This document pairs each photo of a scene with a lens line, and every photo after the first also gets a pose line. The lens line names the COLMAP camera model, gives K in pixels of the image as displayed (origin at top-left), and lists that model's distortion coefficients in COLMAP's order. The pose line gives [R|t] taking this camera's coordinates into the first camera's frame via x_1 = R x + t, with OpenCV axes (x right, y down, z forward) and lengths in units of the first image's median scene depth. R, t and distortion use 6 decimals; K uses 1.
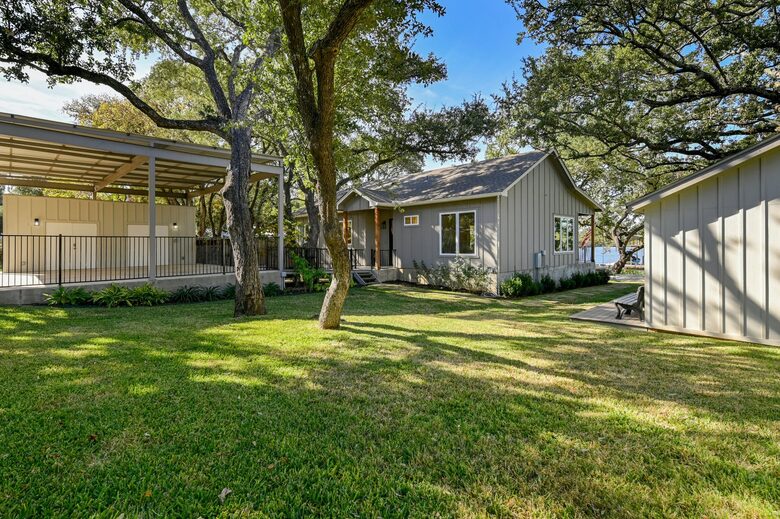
lens RADIAL K [[419.9, 0, 391.4], [0, 419.9, 252.2], [0, 0, 1]] dist [0.003581, 0.000309]
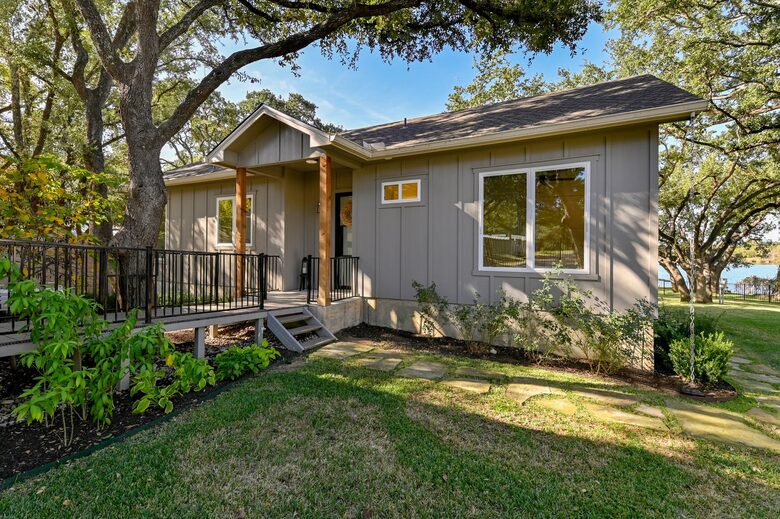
lens RADIAL K [[419.9, 0, 391.4], [0, 419.9, 252.2], [0, 0, 1]] dist [0.003581, 0.000309]
pose [[0.962714, 0.011078, 0.270293, -0.086575], [-0.005976, 0.999788, -0.019691, -0.002661], [-0.270454, 0.017342, 0.962577, 0.607247]]
